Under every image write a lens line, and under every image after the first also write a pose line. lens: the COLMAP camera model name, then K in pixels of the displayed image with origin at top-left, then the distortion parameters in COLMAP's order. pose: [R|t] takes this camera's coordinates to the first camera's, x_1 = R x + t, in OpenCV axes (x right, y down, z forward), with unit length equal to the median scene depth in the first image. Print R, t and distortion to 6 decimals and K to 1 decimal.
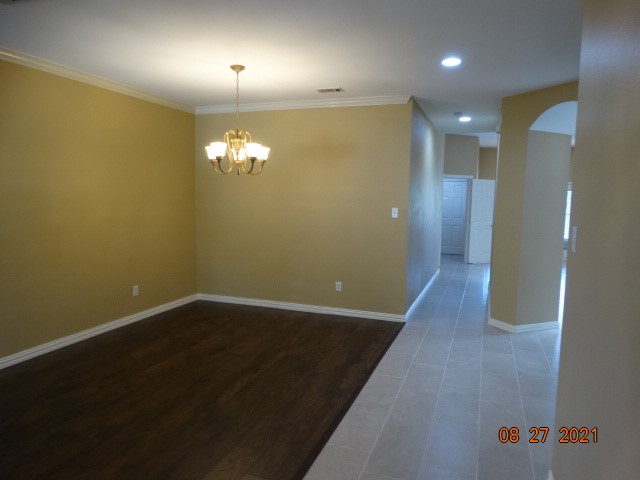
lens RADIAL K [[455.1, 0, 320.0], [0, 455.1, 240.0], [0, 0, 1]] dist [-0.007891, 0.005509]
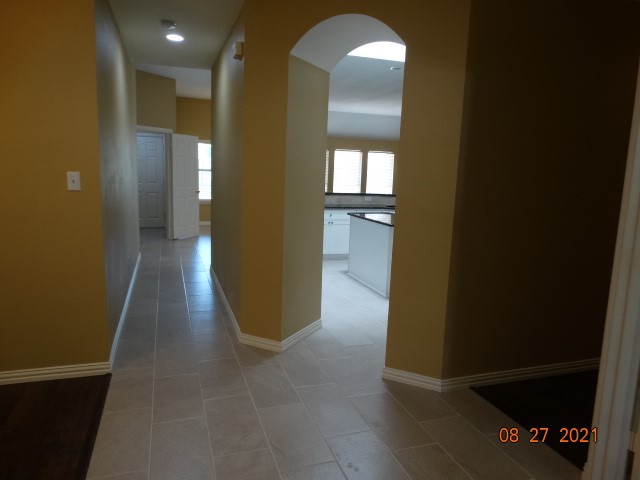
lens RADIAL K [[455.1, 0, 320.0], [0, 455.1, 240.0], [0, 0, 1]] dist [-0.007891, 0.005509]
pose [[0.781069, -0.090421, 0.617864, 0.040166], [0.038692, 0.994567, 0.096638, -0.022768], [-0.623245, -0.051574, 0.780324, 0.292846]]
